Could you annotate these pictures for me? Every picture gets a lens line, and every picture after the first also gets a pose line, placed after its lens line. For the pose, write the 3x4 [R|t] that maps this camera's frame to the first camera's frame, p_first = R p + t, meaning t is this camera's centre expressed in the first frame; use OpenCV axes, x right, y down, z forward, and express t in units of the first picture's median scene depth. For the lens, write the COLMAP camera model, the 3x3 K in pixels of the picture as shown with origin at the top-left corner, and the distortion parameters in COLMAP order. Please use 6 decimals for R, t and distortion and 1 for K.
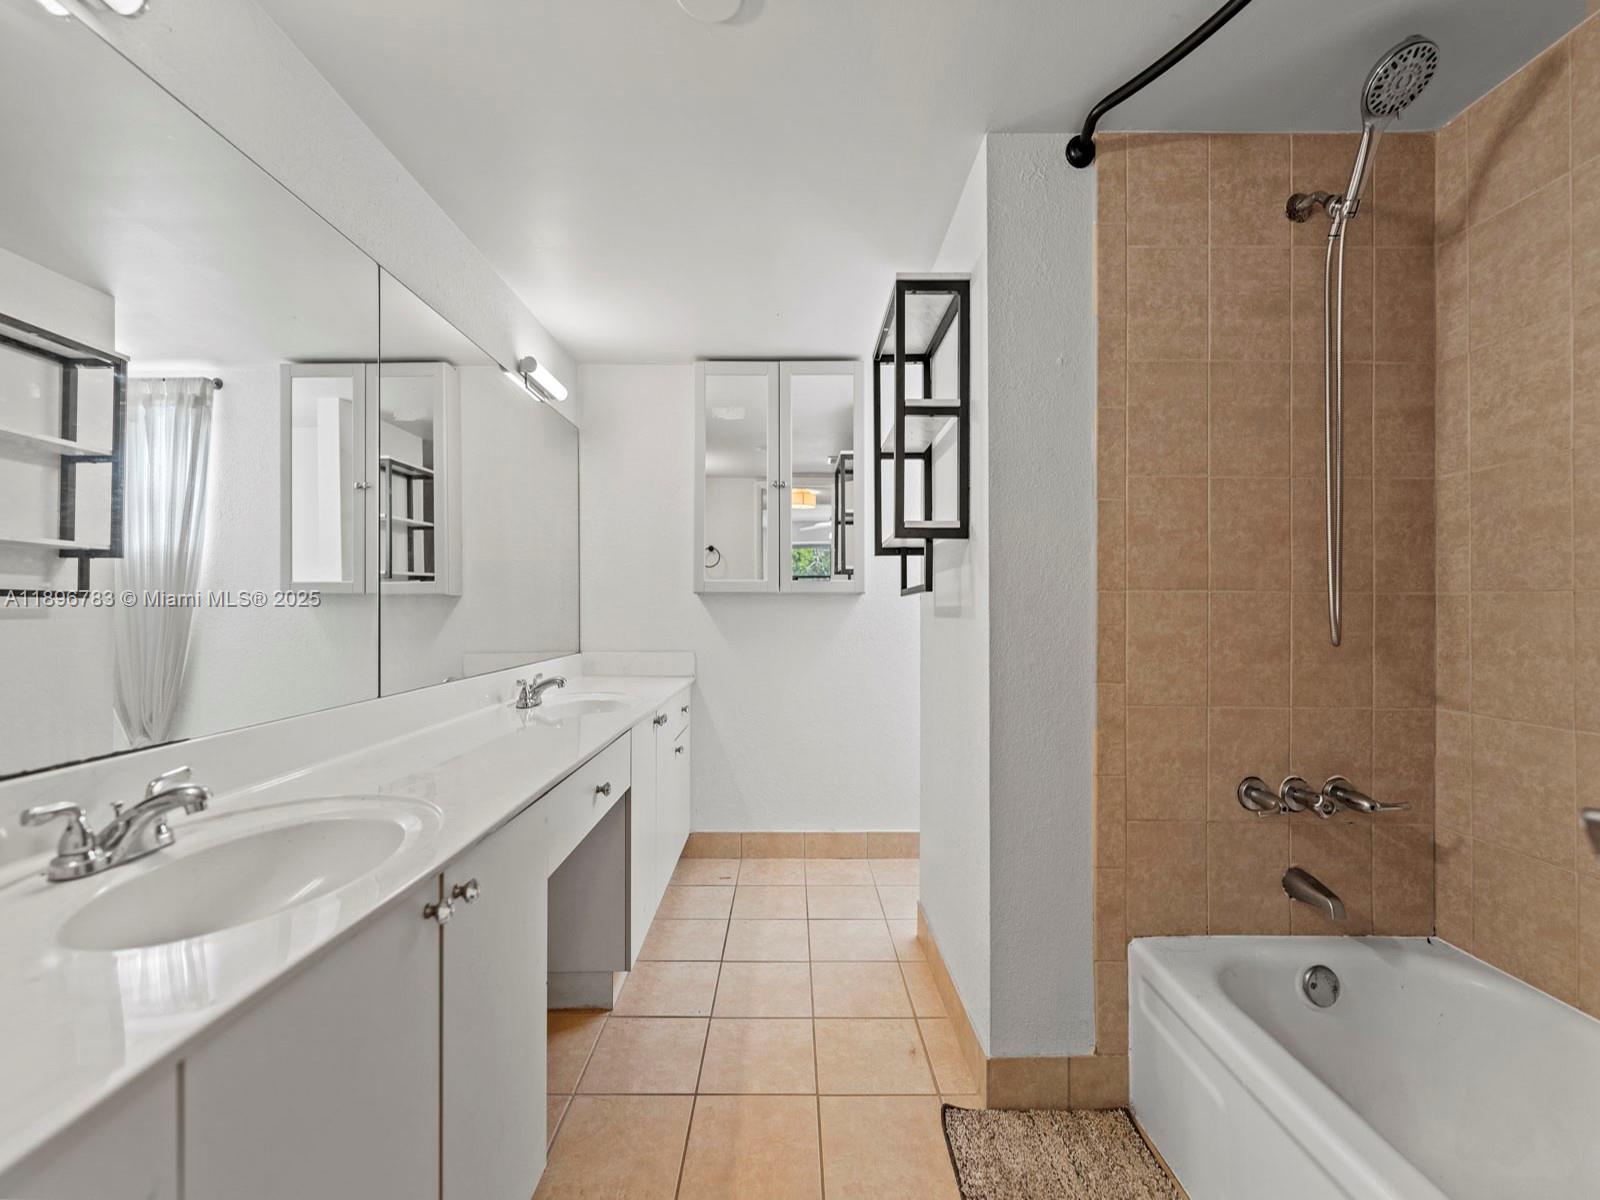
lens RADIAL K [[646.1, 0, 778.2], [0, 646.1, 601.0], [0, 0, 1]] dist [-0.001400, 0.000194]
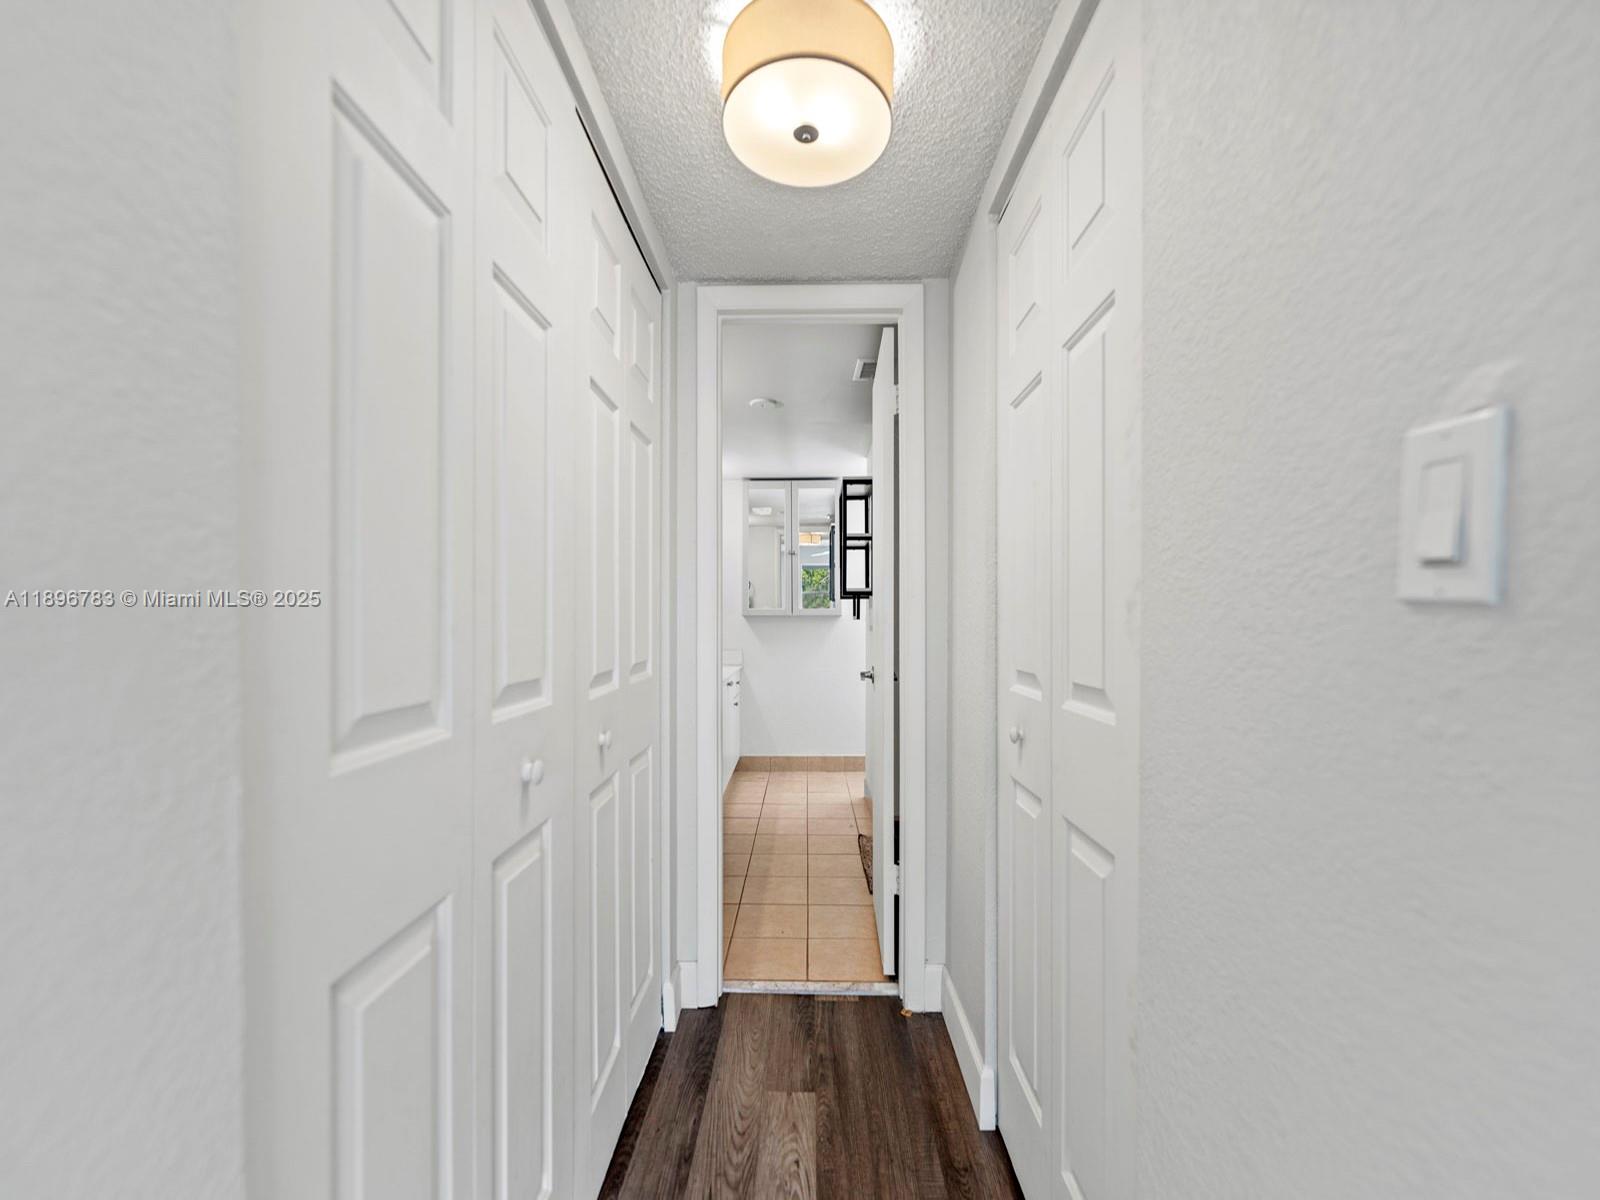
lens RADIAL K [[646.1, 0, 792.6], [0, 646.1, 608.1], [0, 0, 1]] dist [-0.001400, 0.000194]
pose [[0.999977, -0.003399, -0.005787, 0.015615], [0.003392, 0.999994, -0.001131, -0.036313], [0.005791, 0.001111, 0.999983, -0.851861]]
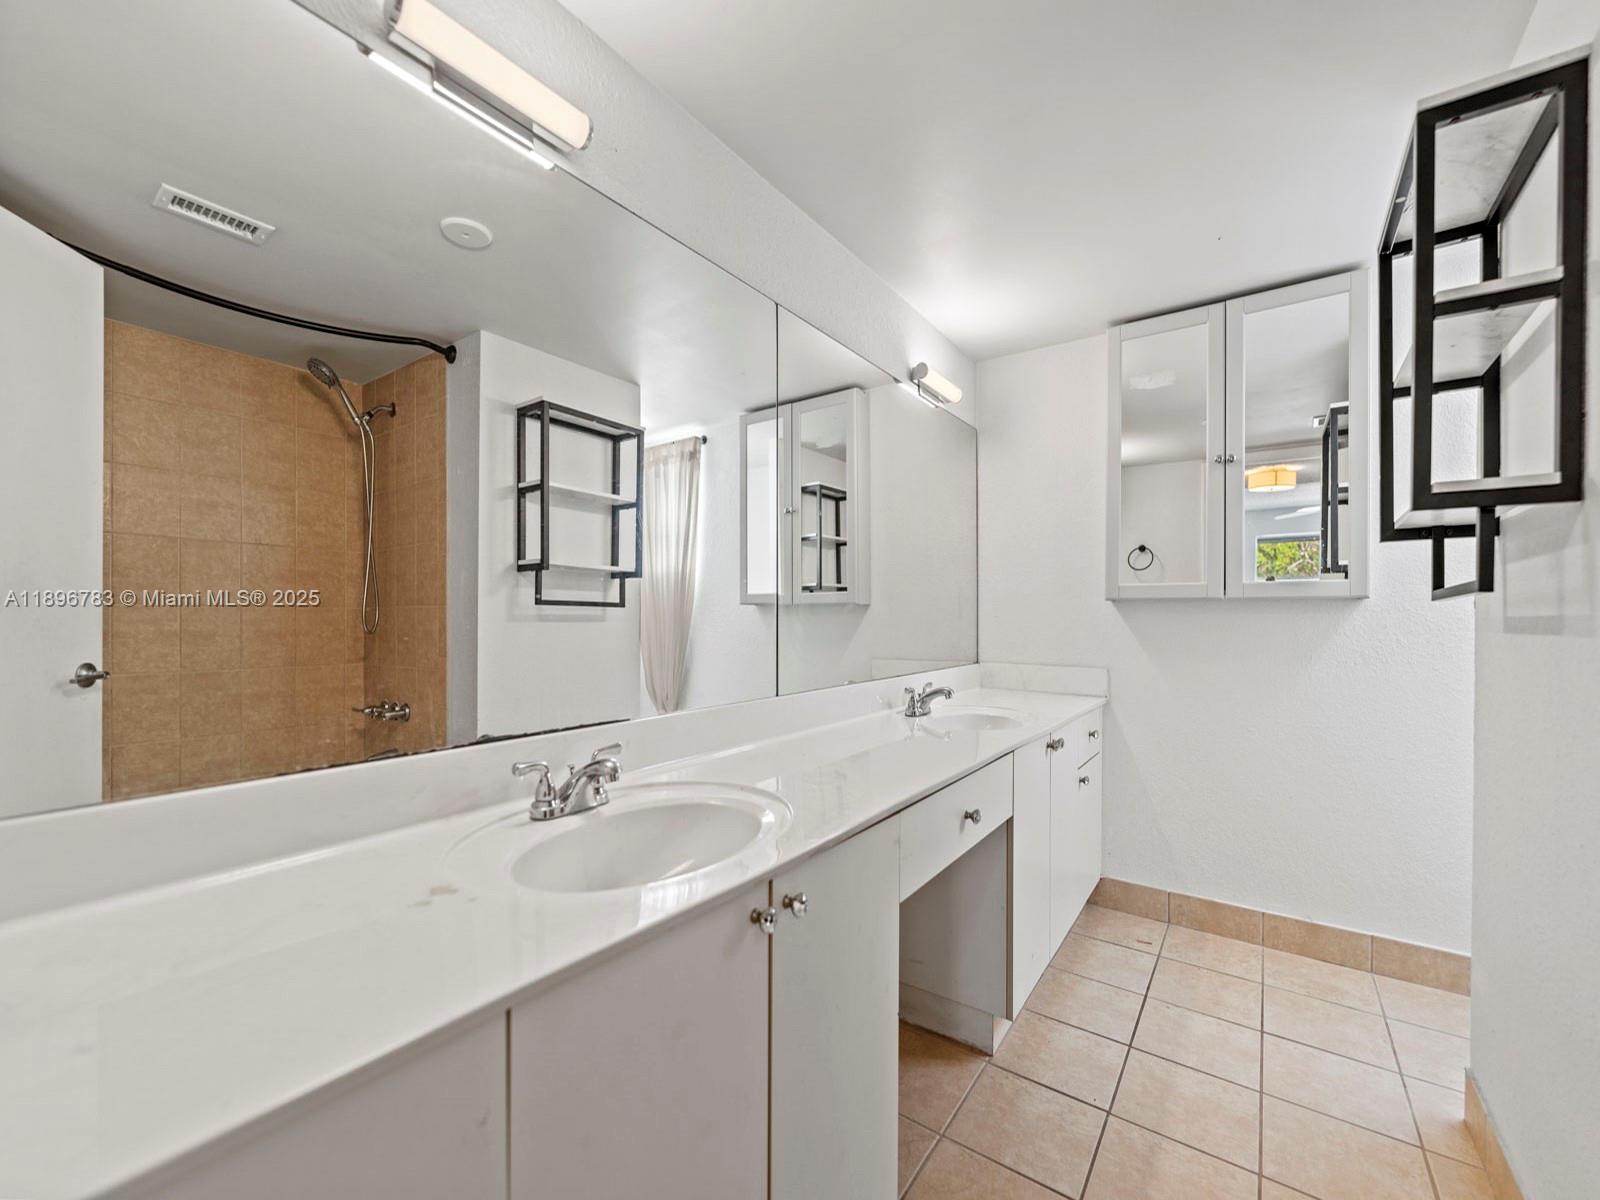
lens RADIAL K [[646.1, 0, 802.2], [0, 646.1, 614.3], [0, 0, 1]] dist [-0.001400, 0.000194]
pose [[0.822204, 0.003137, -0.569185, 0.031535], [0.000467, 0.999981, 0.006185, 0.001801], [0.569193, -0.005351, 0.822186, 0.079071]]
